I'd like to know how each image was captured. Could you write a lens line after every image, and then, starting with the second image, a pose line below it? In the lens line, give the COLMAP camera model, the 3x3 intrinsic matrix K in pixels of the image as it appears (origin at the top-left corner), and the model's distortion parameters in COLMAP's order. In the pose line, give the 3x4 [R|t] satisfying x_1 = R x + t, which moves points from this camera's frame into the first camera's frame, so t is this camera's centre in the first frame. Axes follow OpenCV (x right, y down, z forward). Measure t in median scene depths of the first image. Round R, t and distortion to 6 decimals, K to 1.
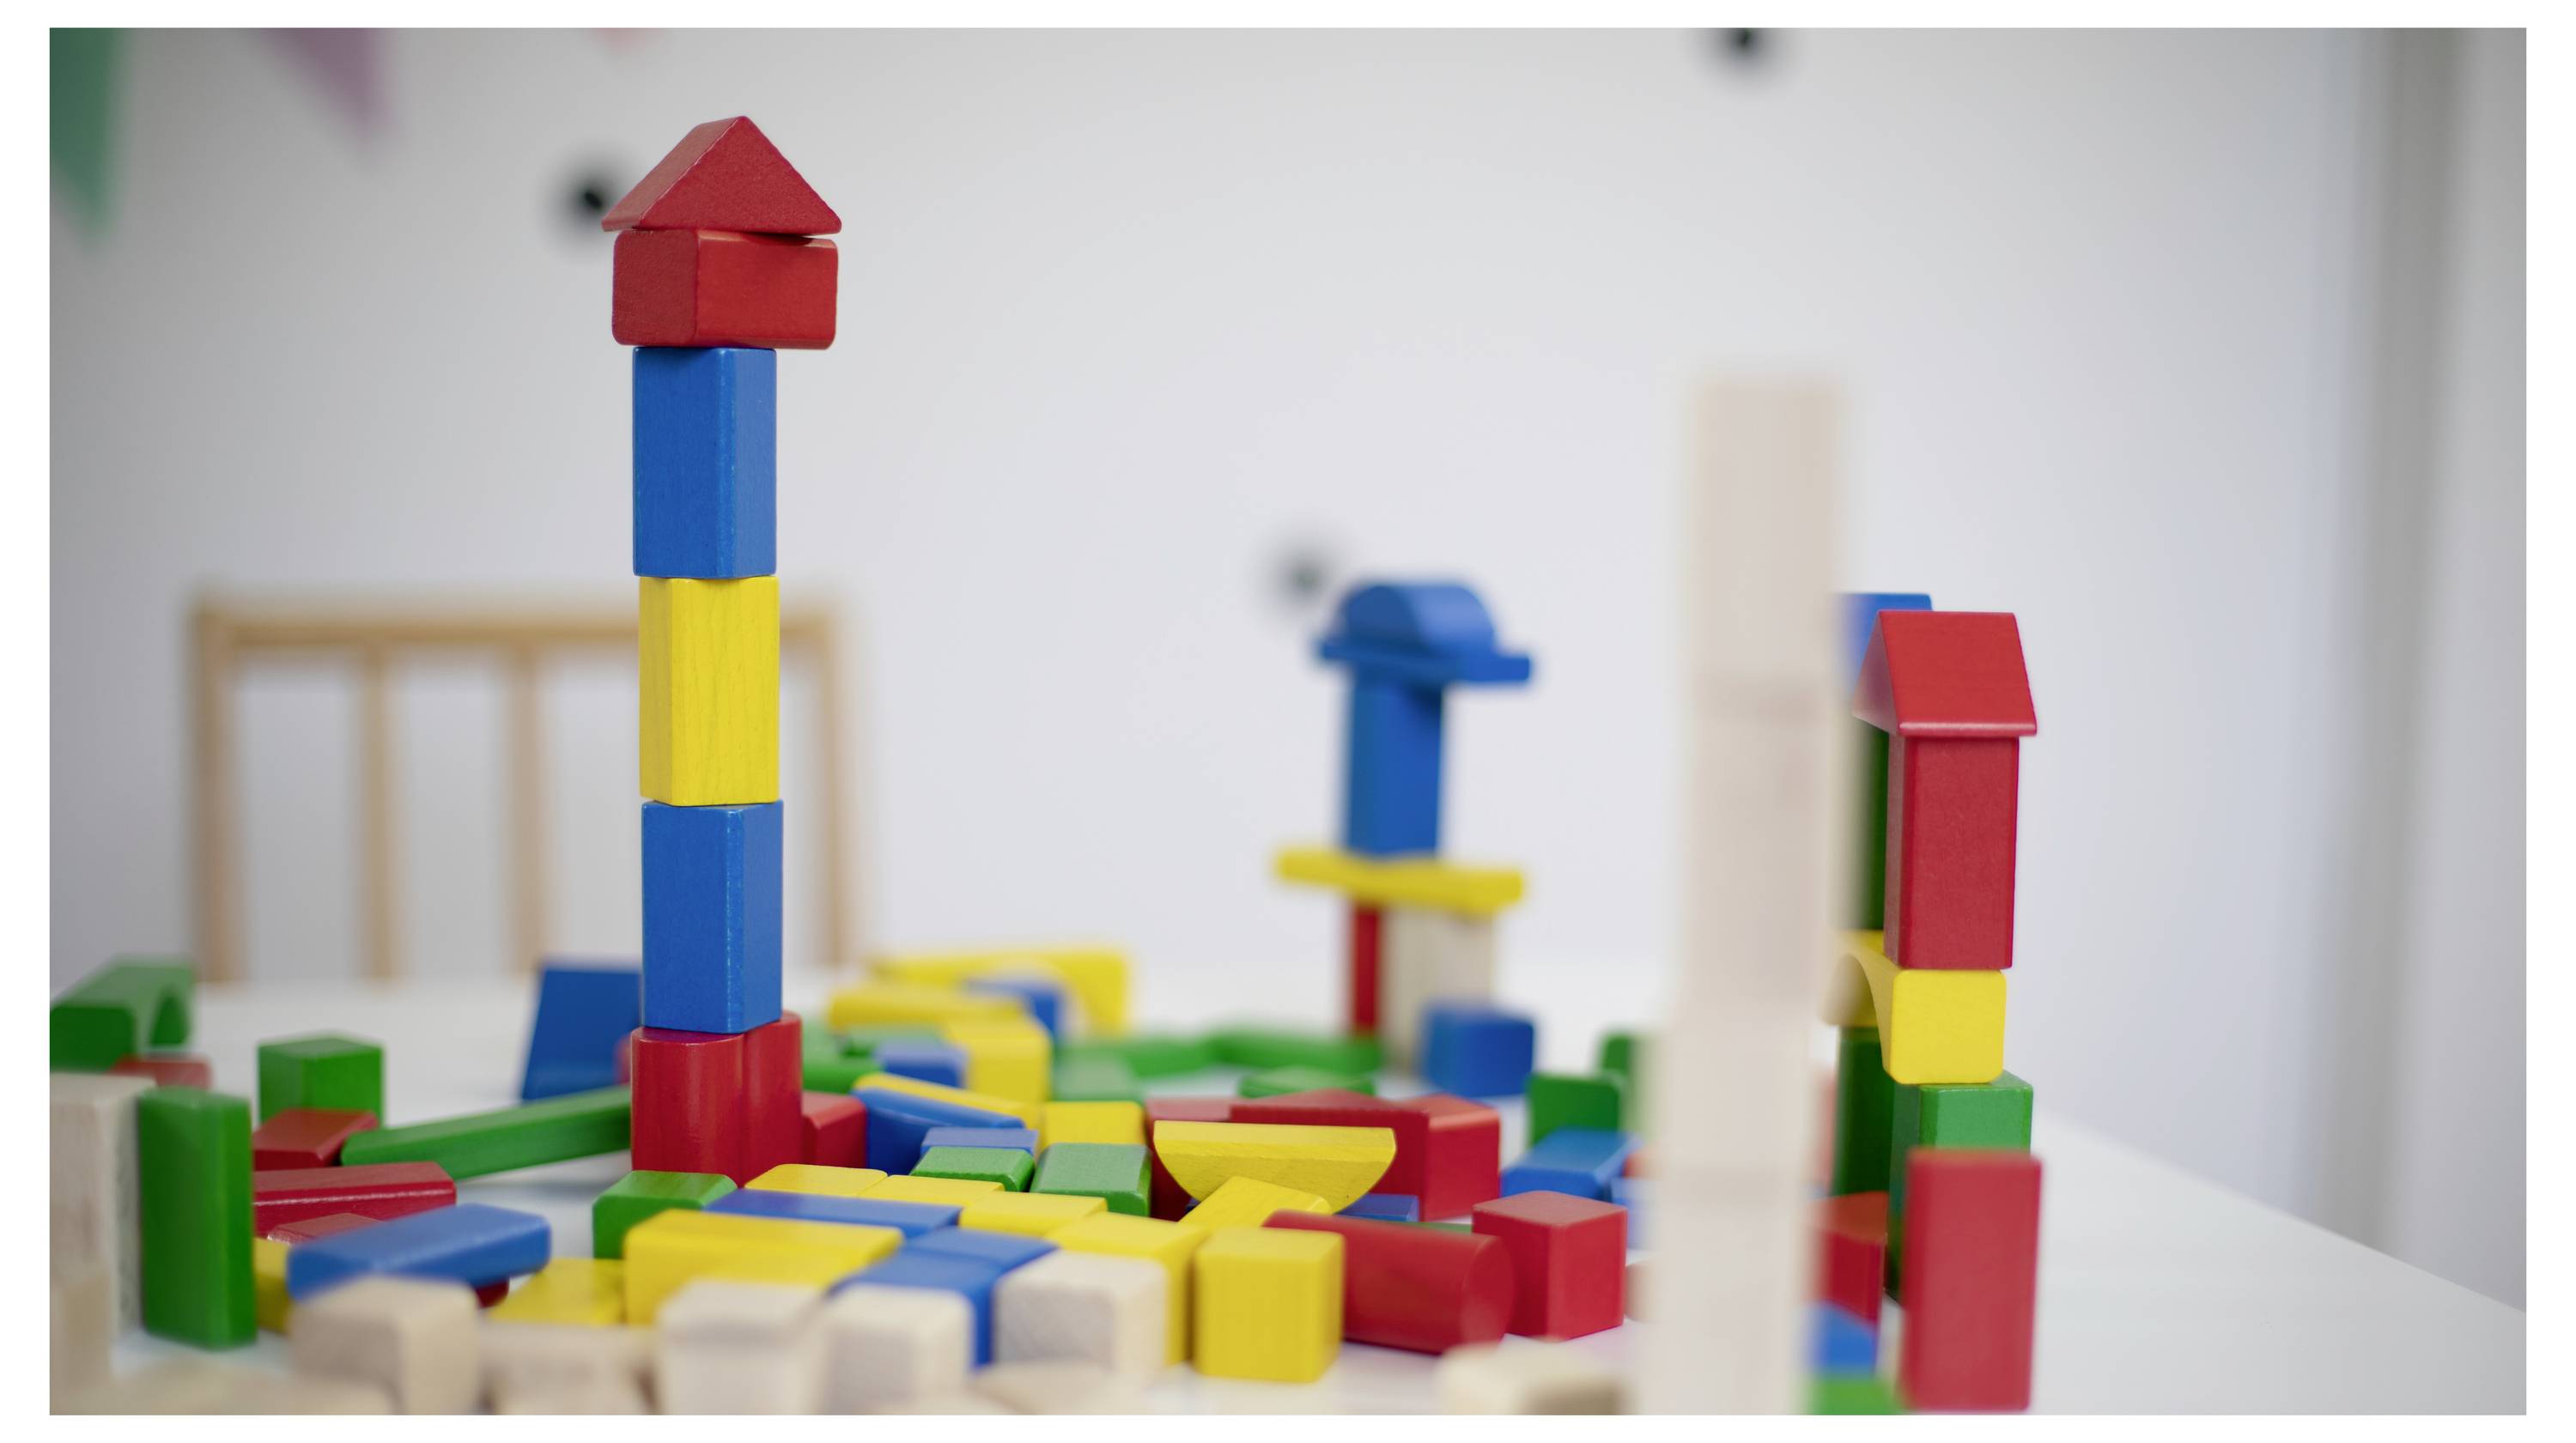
lens RADIAL K [[3564.3, 0, 1288.0], [0, 3564.3, 721.5], [0, 0, 1]] dist [-0.203057, -0.003256]
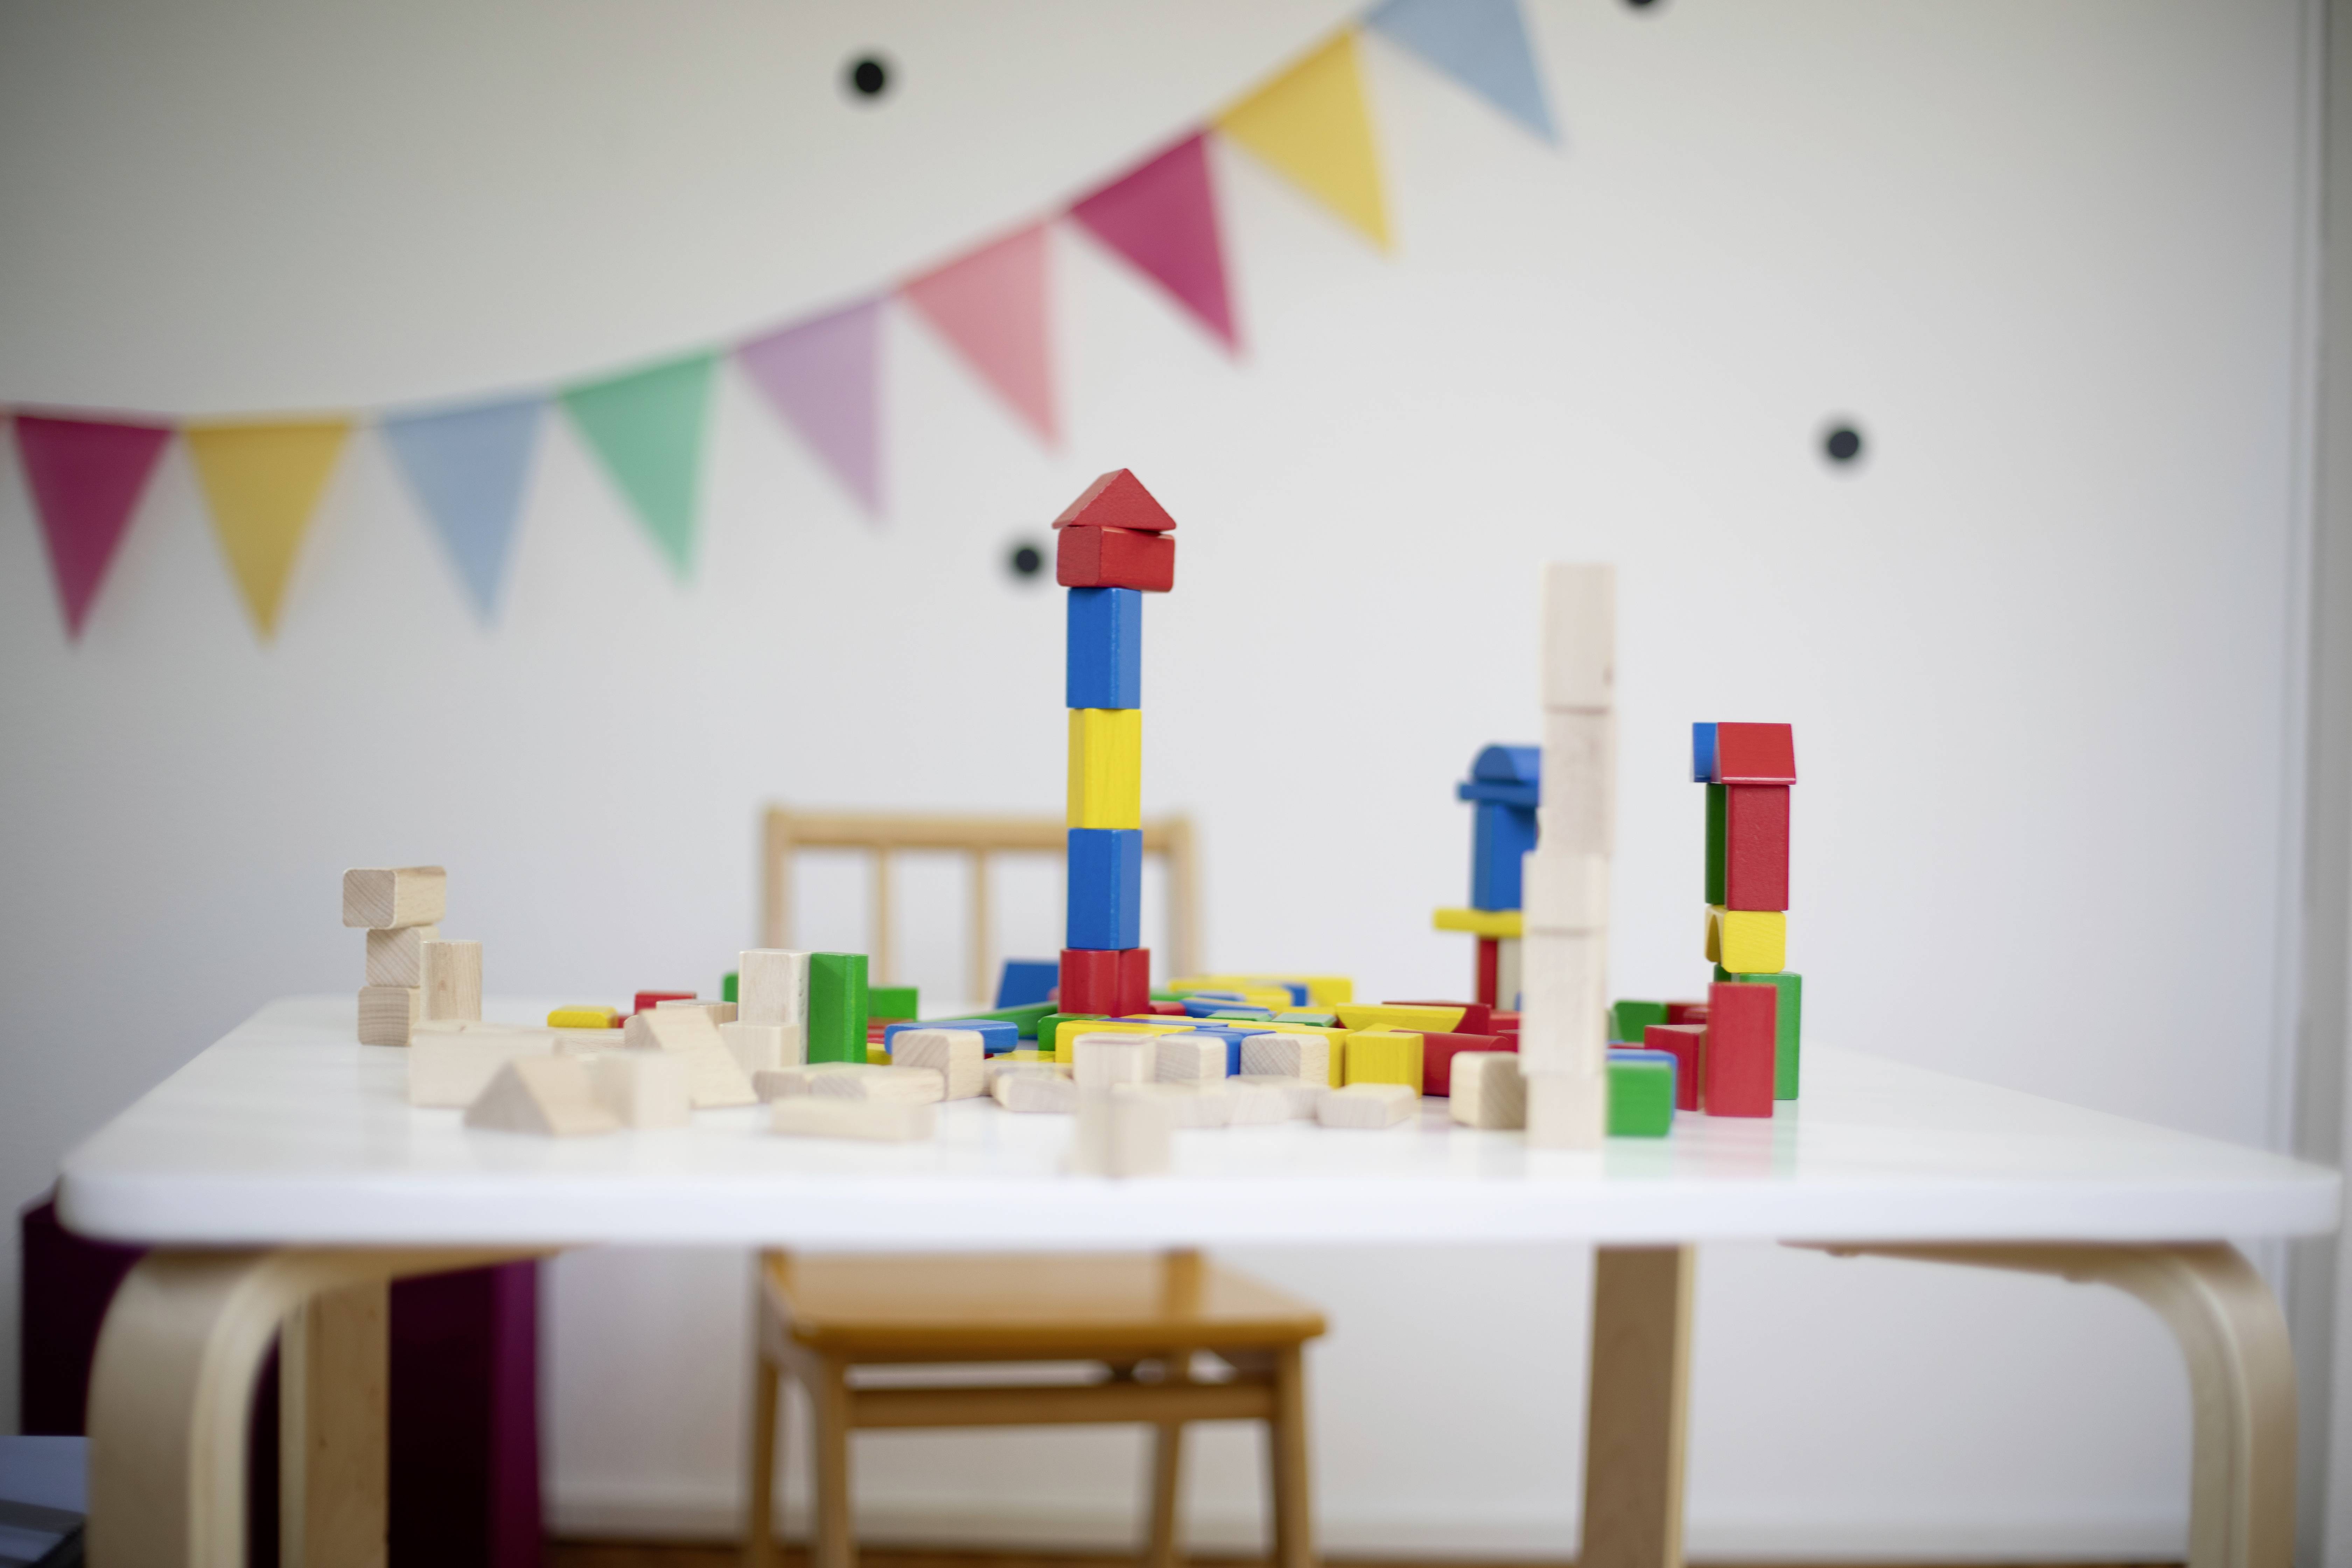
lens RADIAL K [[2782.3, 0, 1176.0], [0, 2782.3, 784.0], [0, 0, 1]] dist [-0.021262, 0.049136]
pose [[0.990864, 0.005180, -0.134767, 0.077658], [-0.014918, 0.997340, -0.071350, 0.107443], [0.134039, 0.072709, 0.988305, -0.480087]]
